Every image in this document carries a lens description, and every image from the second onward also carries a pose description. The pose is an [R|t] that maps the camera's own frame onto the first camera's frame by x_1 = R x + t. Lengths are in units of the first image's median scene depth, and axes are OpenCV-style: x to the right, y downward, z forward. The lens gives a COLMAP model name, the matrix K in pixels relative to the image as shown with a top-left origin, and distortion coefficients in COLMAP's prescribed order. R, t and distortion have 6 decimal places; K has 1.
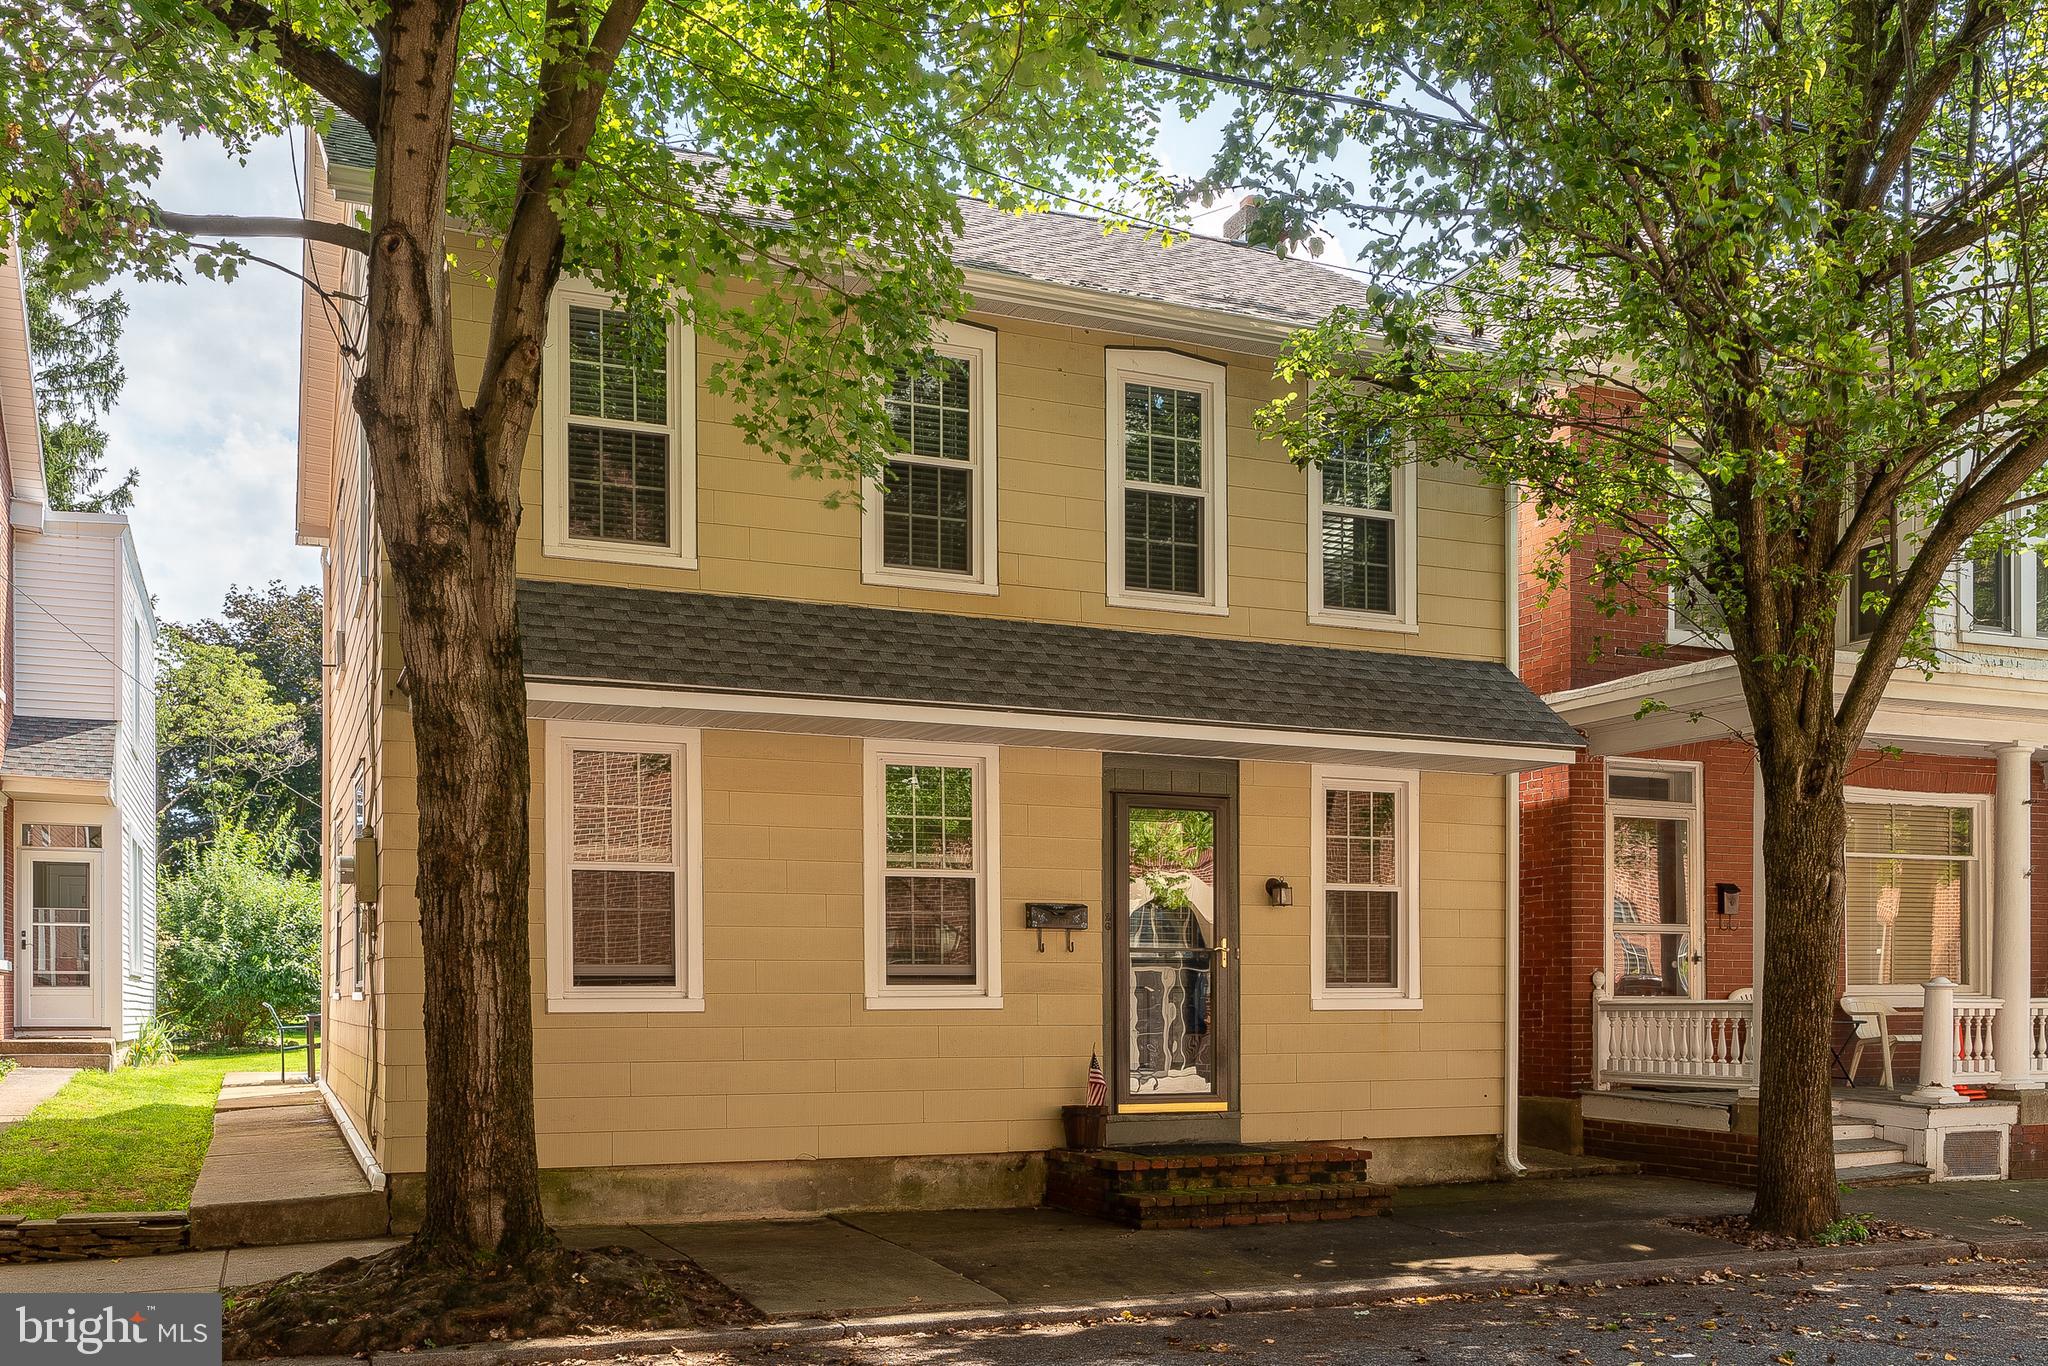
lens RADIAL K [[1209.0, 0, 868.6], [0, 1209.0, 701.6], [0, 0, 1]] dist [-0.004730, 0.000392]
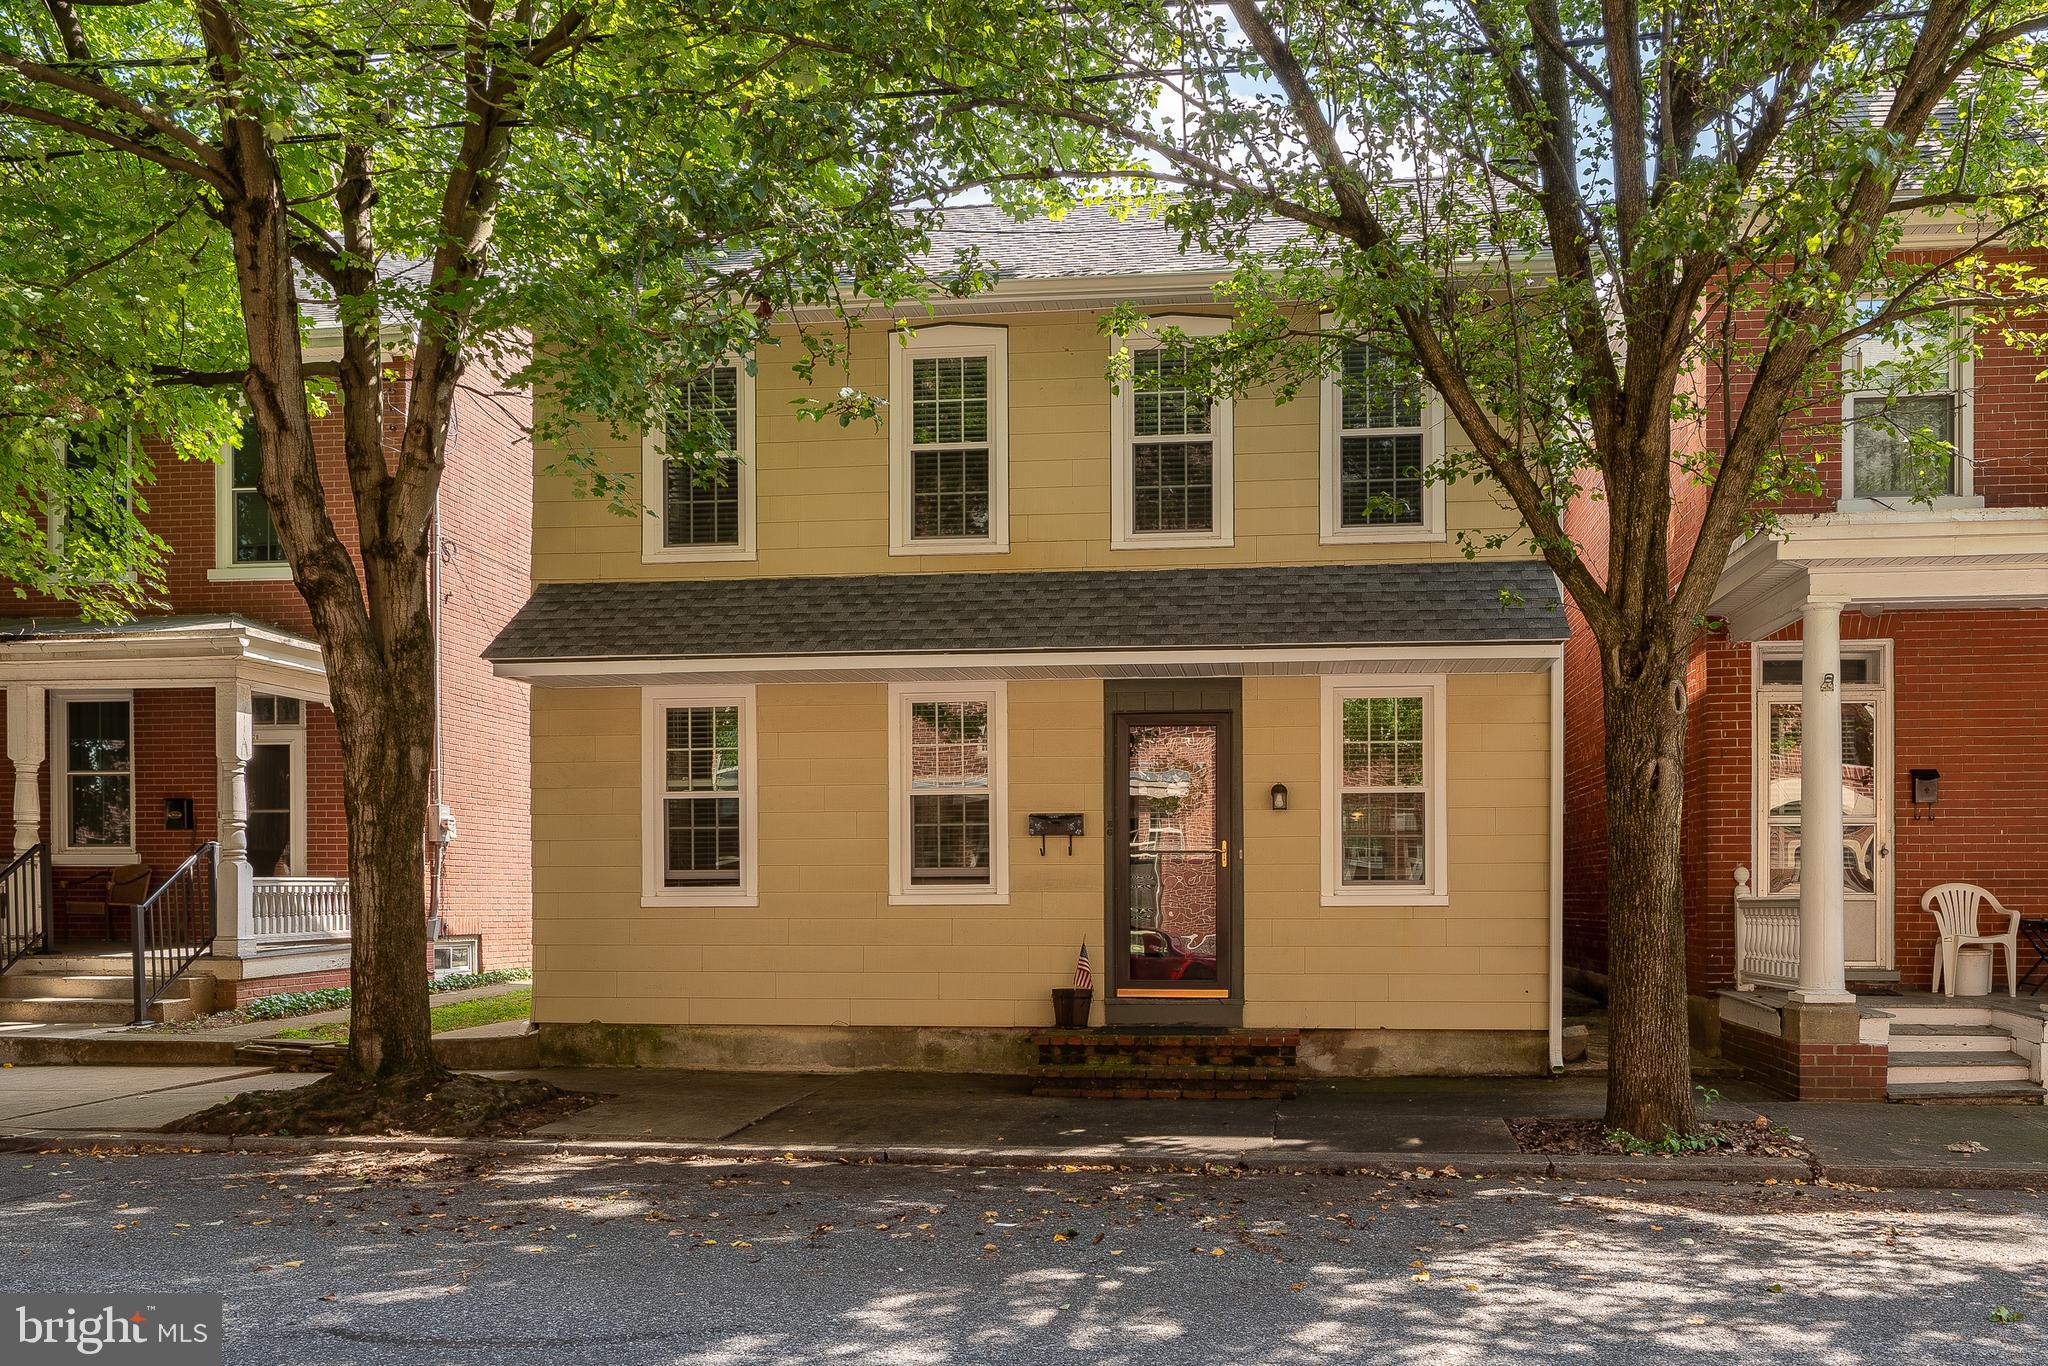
lens RADIAL K [[1007.8, 0, 1014.7], [0, 1007.8, 662.9], [0, 0, 1]] dist [-0.005339, 0.000985]
pose [[0.942971, -0.078279, -0.323539, 0.433438], [0.080577, 0.996728, -0.006310, 0.026275], [0.322974, -0.020120, 0.946194, 0.079573]]
